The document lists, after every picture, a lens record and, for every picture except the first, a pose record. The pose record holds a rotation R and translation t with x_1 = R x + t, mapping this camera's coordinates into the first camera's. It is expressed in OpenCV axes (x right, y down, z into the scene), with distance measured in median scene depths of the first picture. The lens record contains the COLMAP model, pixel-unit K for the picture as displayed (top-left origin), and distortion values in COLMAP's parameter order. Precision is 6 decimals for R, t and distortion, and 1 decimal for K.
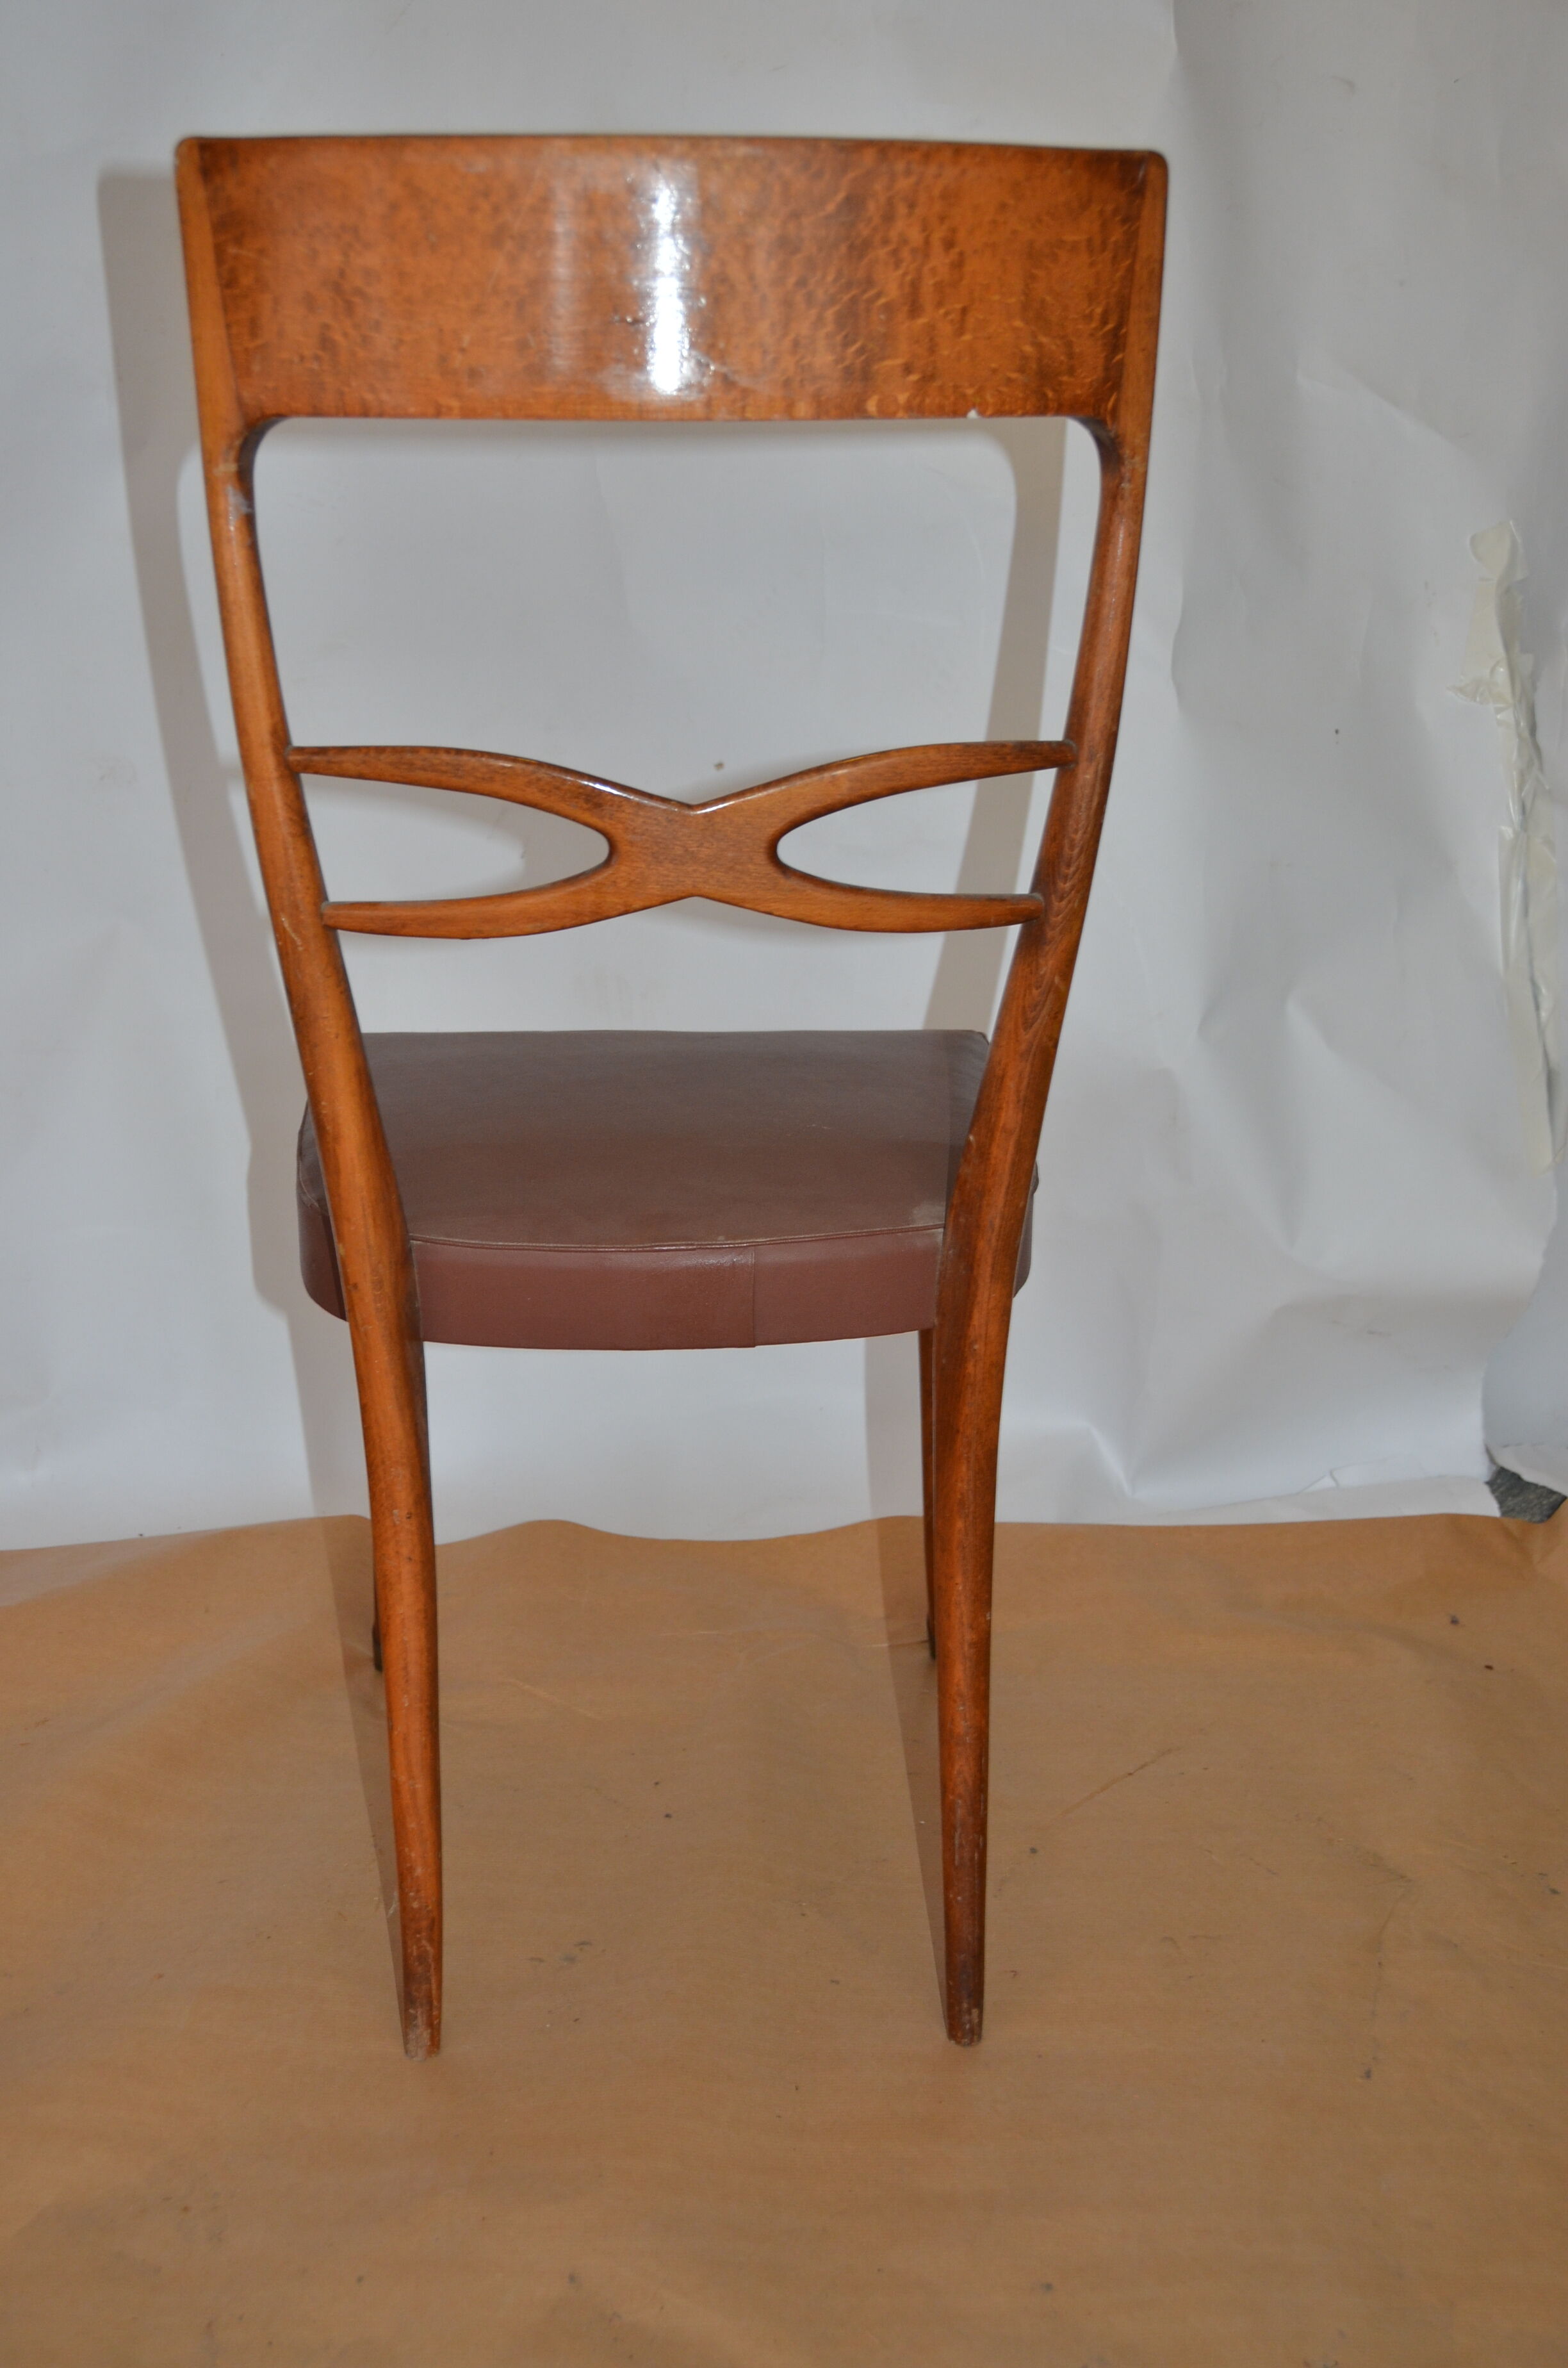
lens RADIAL K [[2388.3, 0, 785.2], [0, 2388.3, 1185.9], [0, 0, 1]] dist [-0.015771, 0.000000]
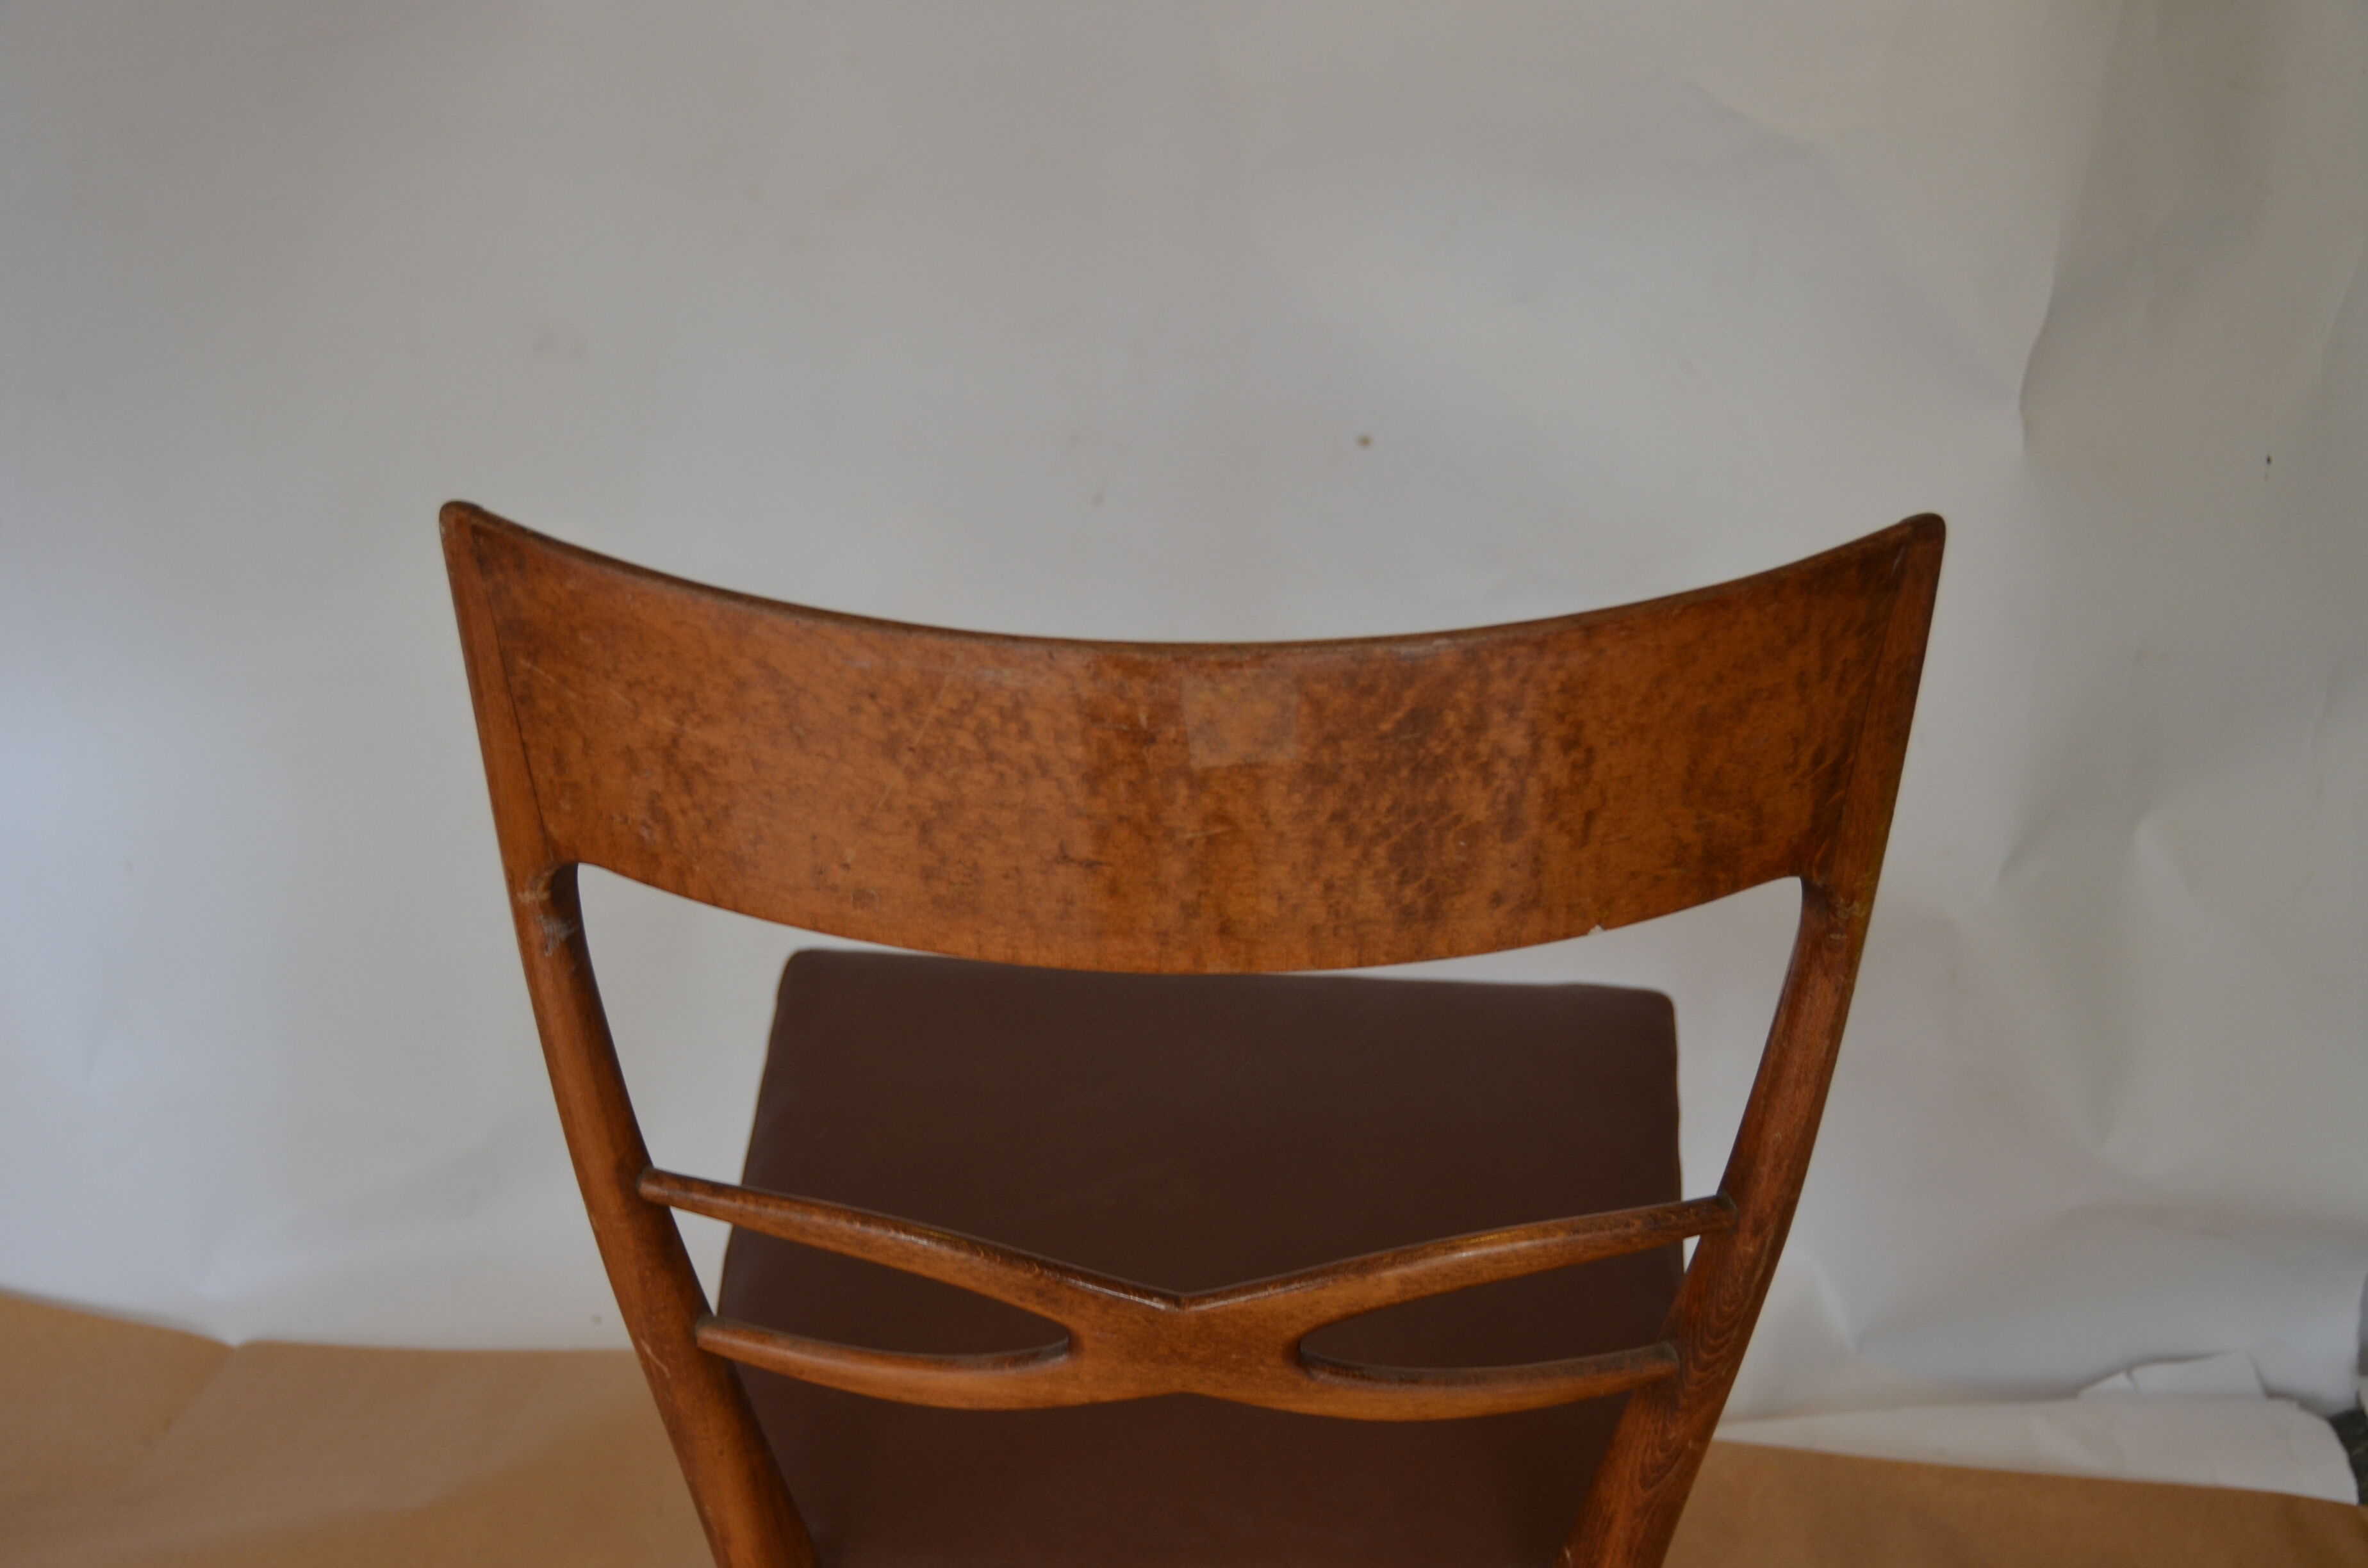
lens RADIAL K [[3063.0, 0, 1181.5], [0, 3063.0, 783.6], [0, 0, 1]] dist [0.019775, 0.000000]
pose [[0.989879, 0.078473, -0.118244, 0.063632], [-0.039273, 0.952143, 0.303119, -0.641090], [0.136372, -0.295407, 0.945588, 0.179045]]
